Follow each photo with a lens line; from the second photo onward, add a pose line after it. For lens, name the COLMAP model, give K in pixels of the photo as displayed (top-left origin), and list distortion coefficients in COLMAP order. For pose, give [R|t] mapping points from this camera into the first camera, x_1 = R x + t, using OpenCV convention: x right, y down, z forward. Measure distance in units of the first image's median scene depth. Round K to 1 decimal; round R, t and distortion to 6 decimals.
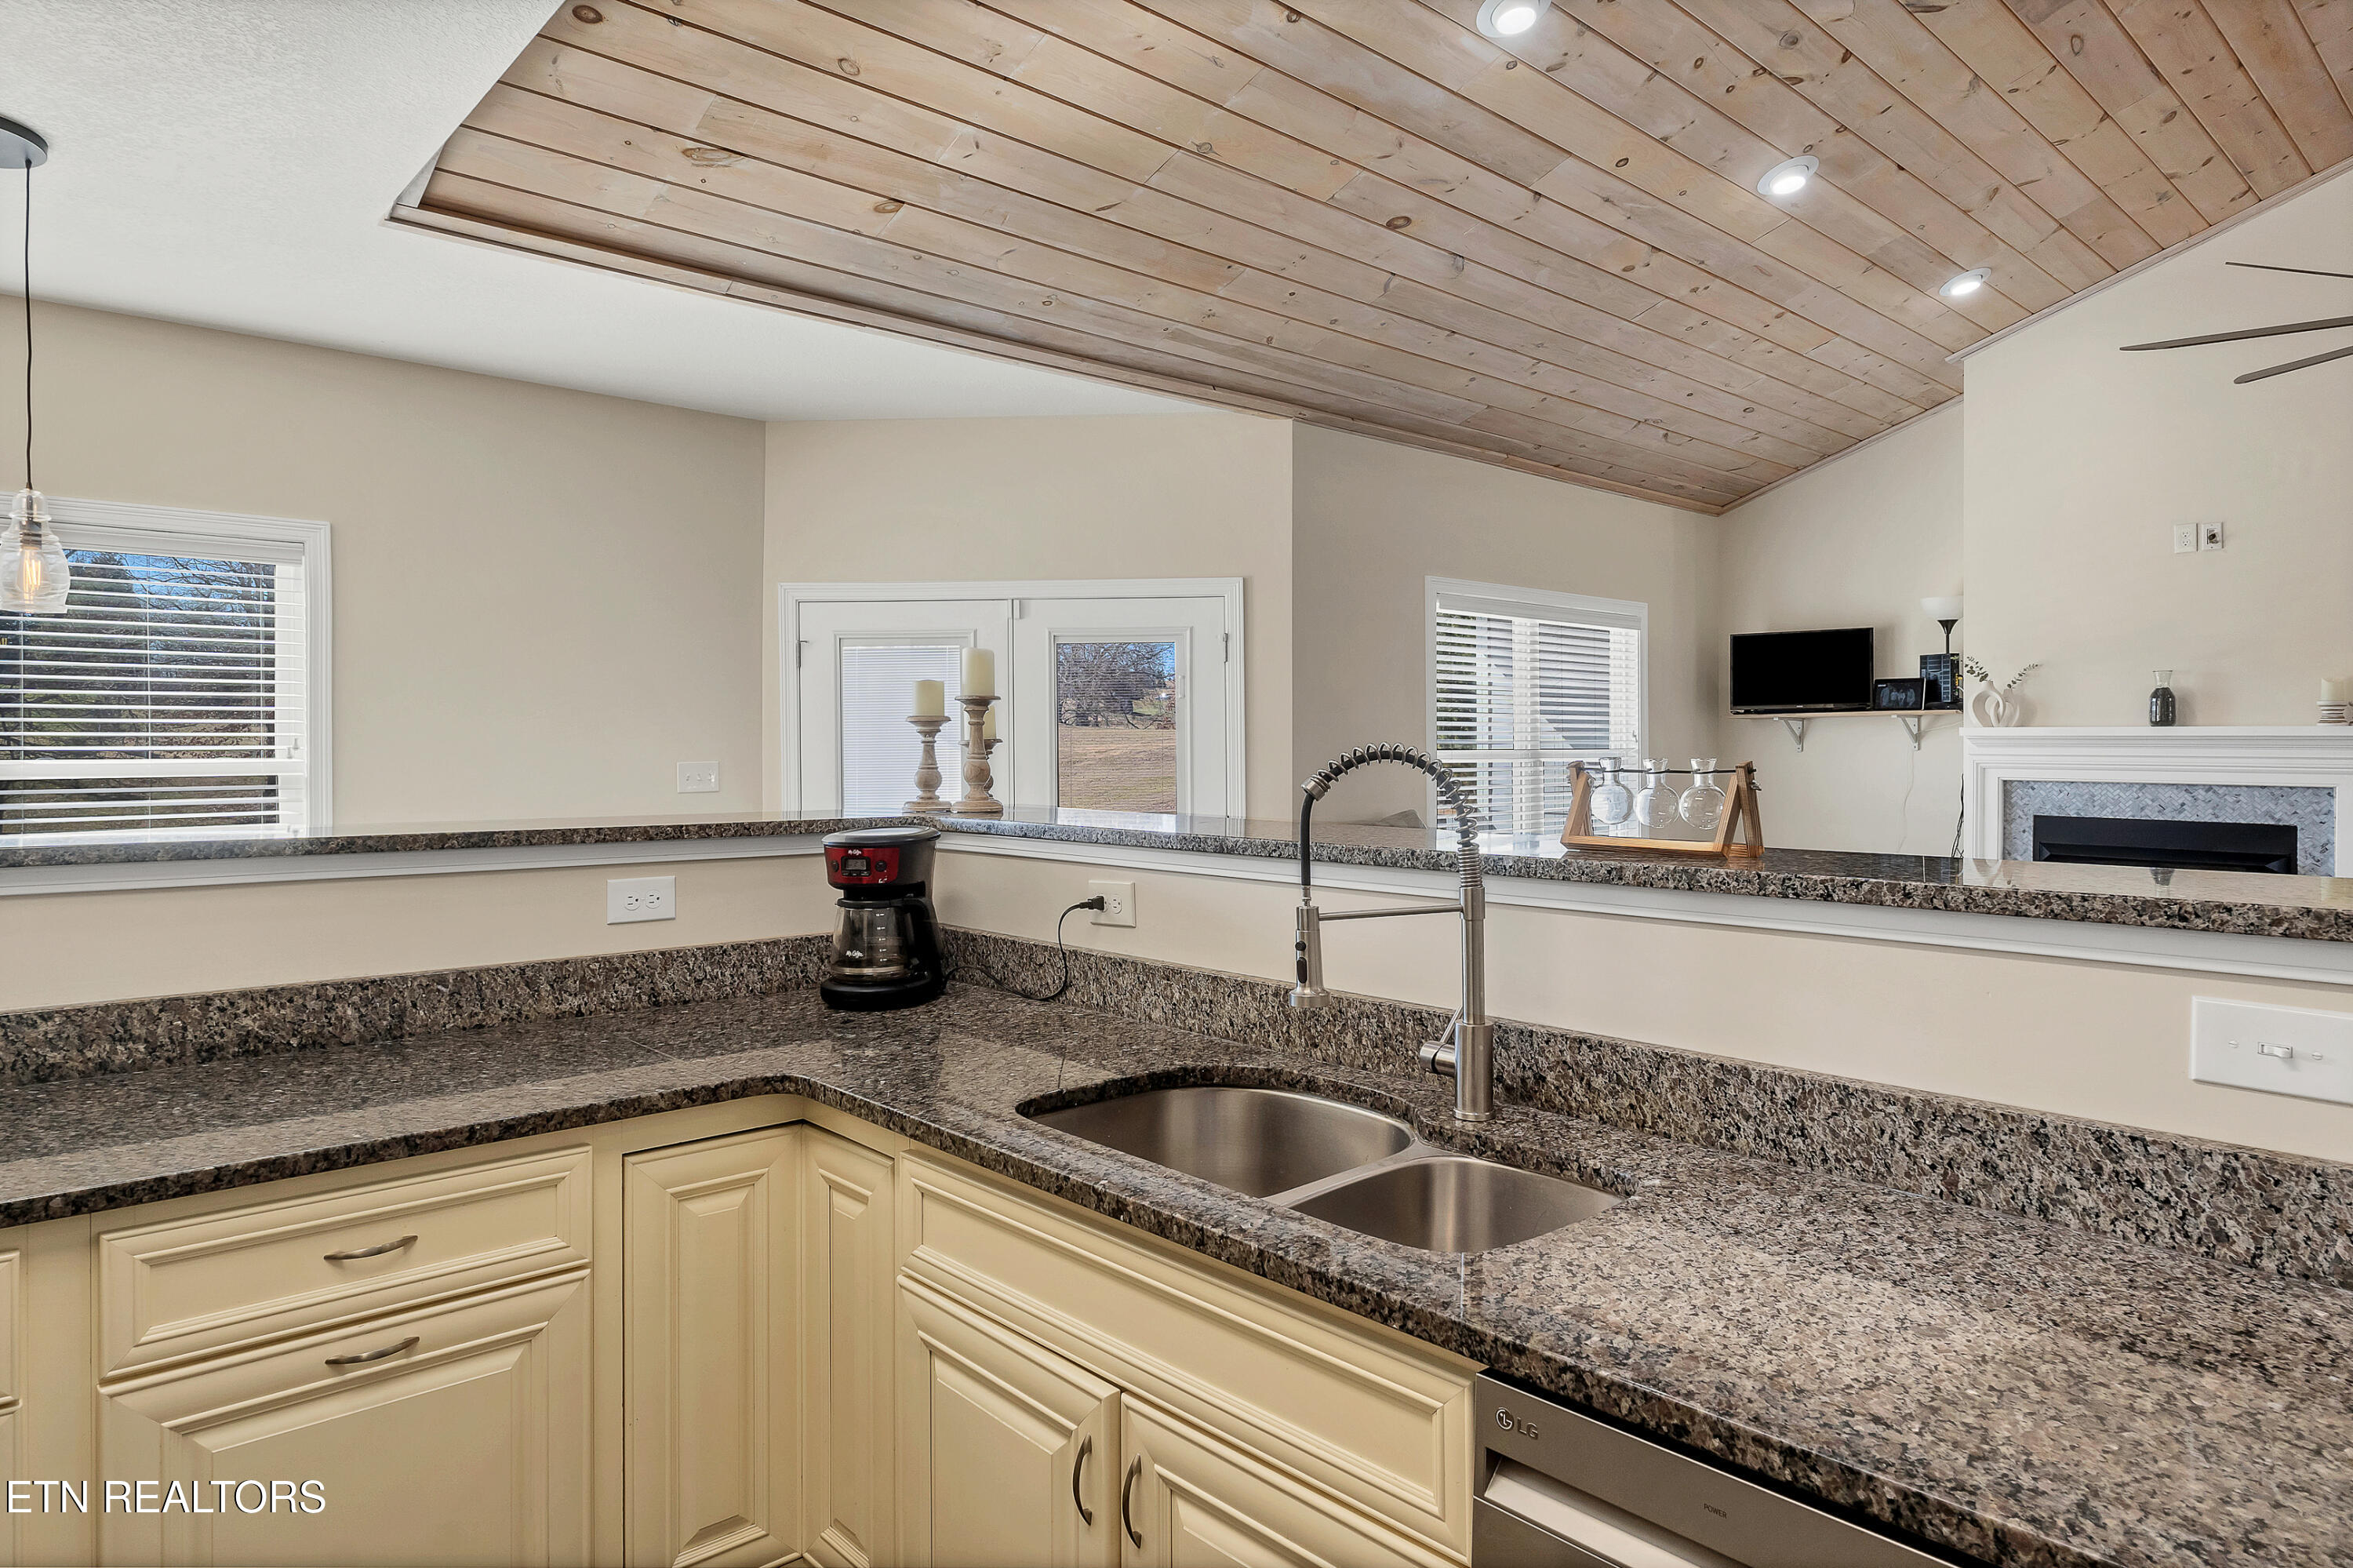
lens RADIAL K [[1419.0, 0, 1135.2], [0, 1419.0, 759.5], [0, 0, 1]] dist [-0.027846, -0.000646]
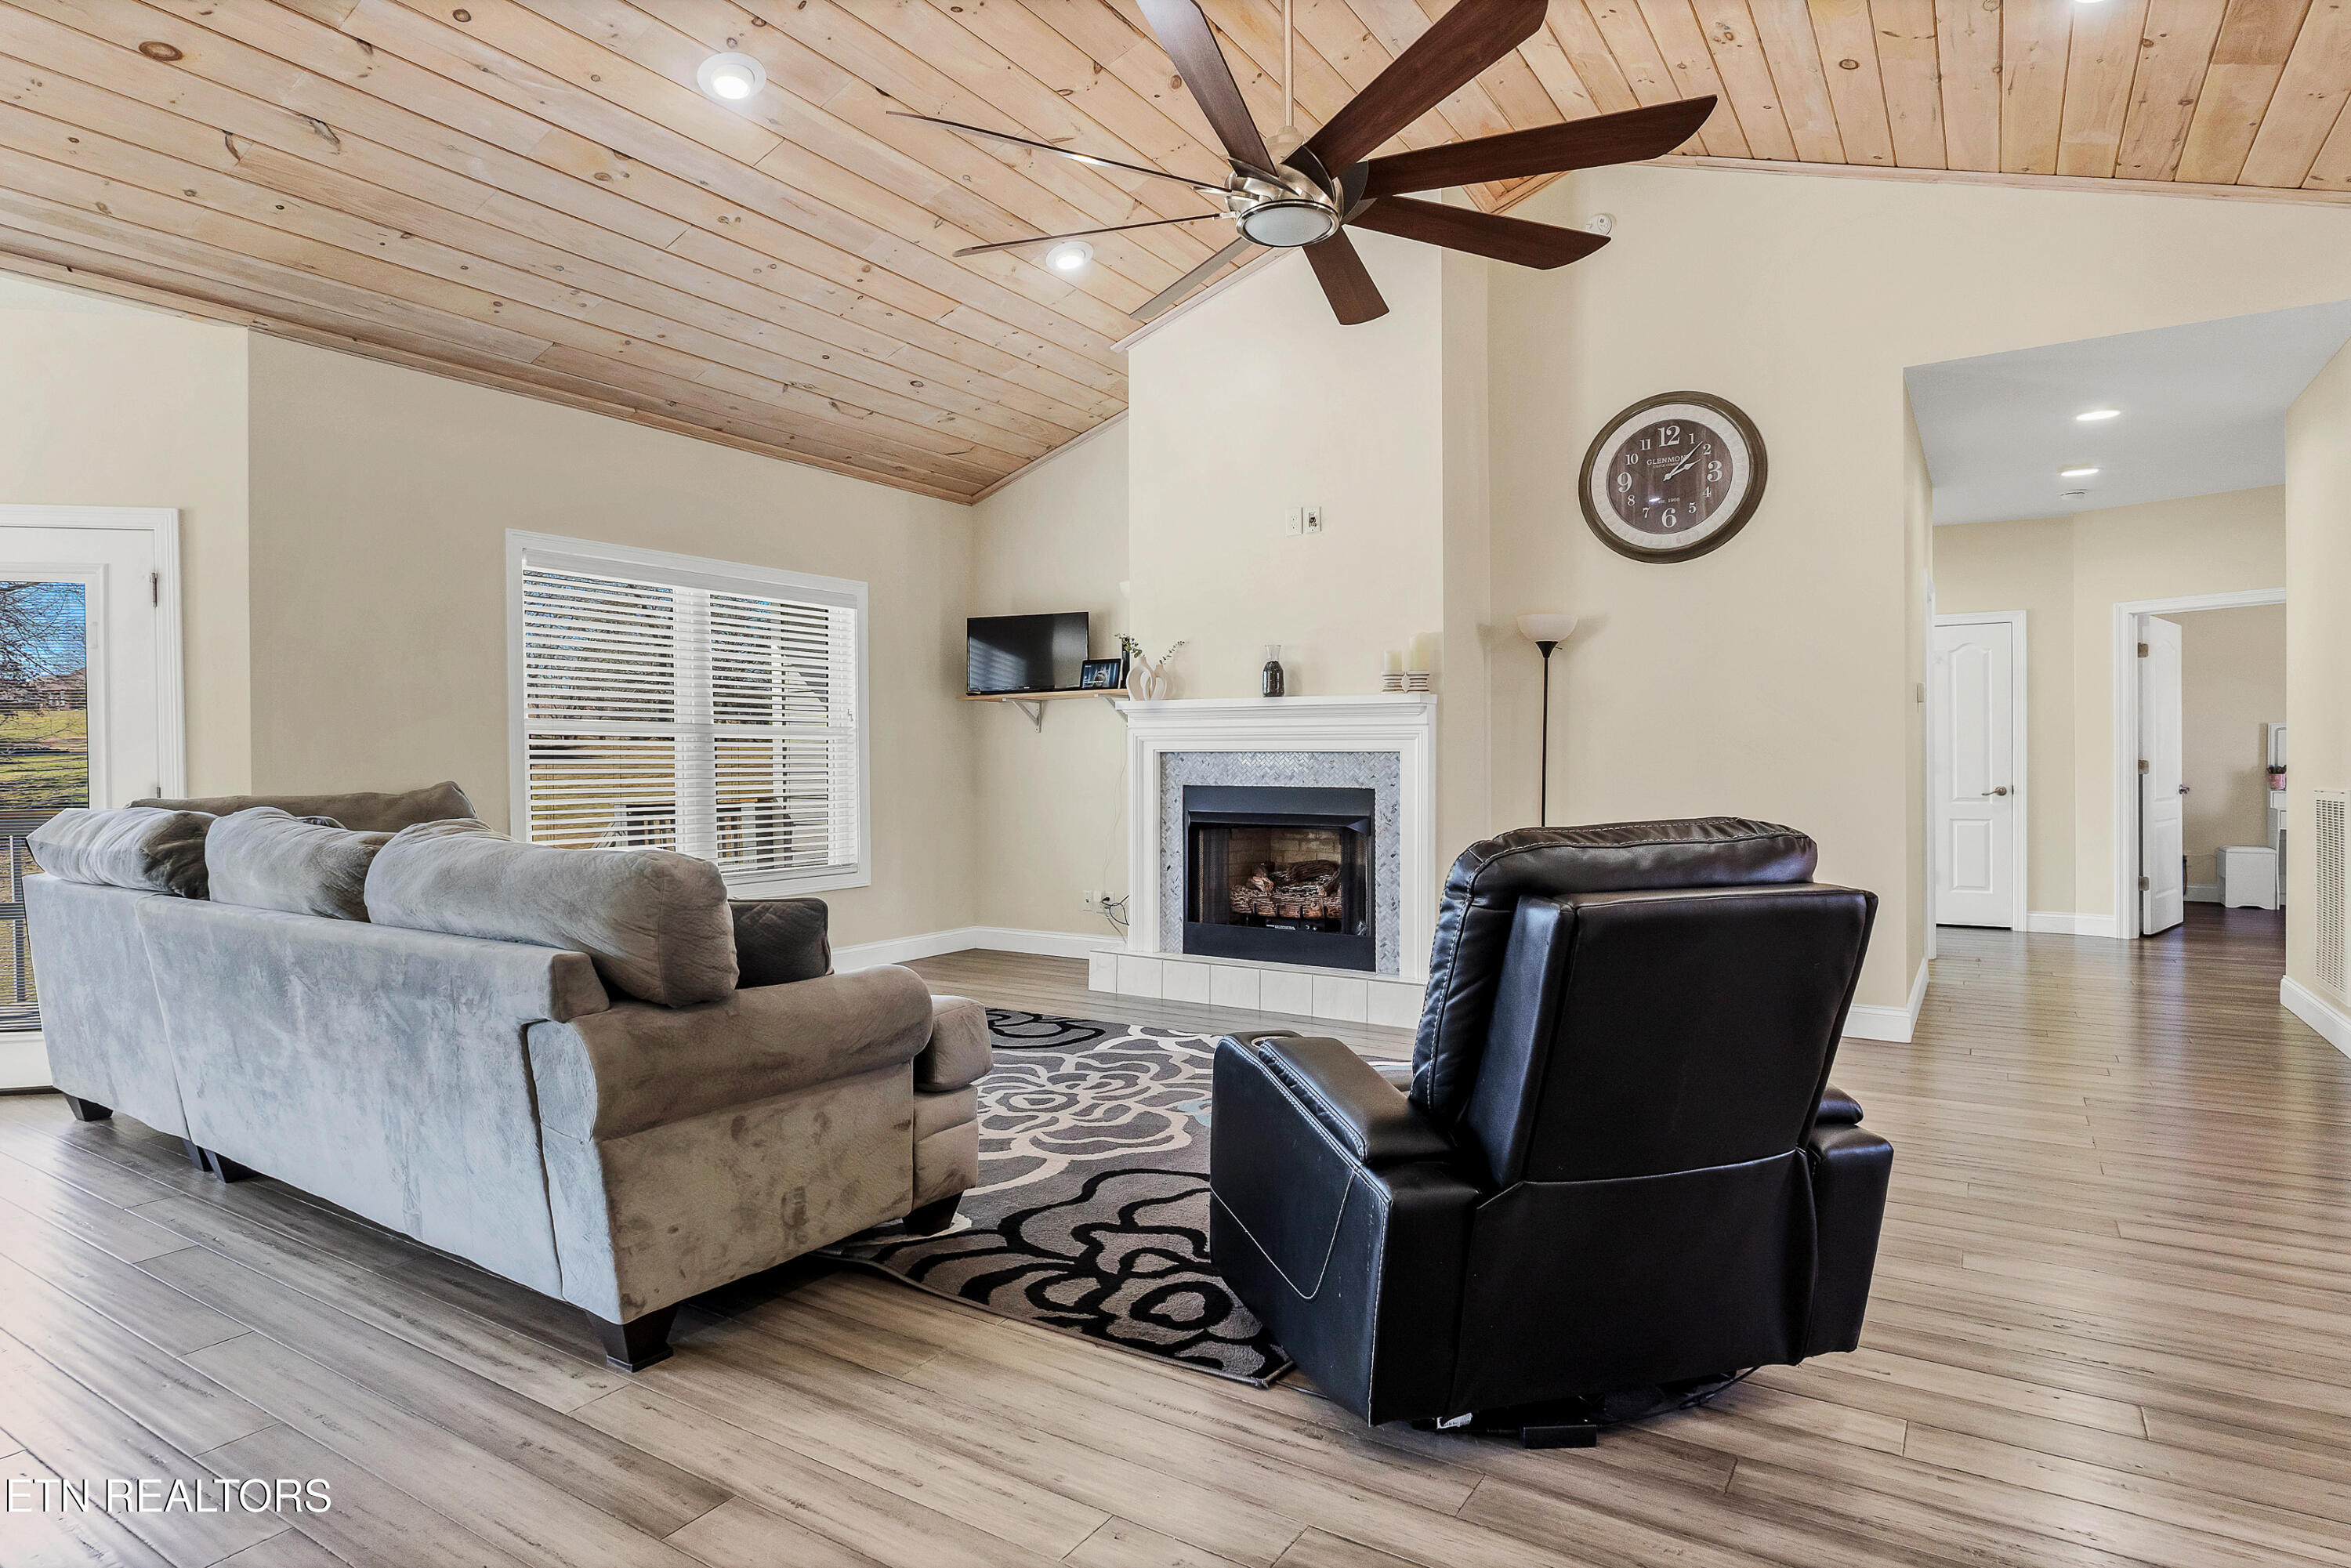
lens RADIAL K [[1258.8, 0, 1175.5], [0, 1258.8, 784.0], [0, 0, 1]] dist [-0.033843, 0.009964]
pose [[0.959620, -0.010930, 0.281089, 0.396539], [0.009234, 0.999930, 0.007355, 0.034112], [-0.281150, -0.004462, 0.959654, 0.104533]]
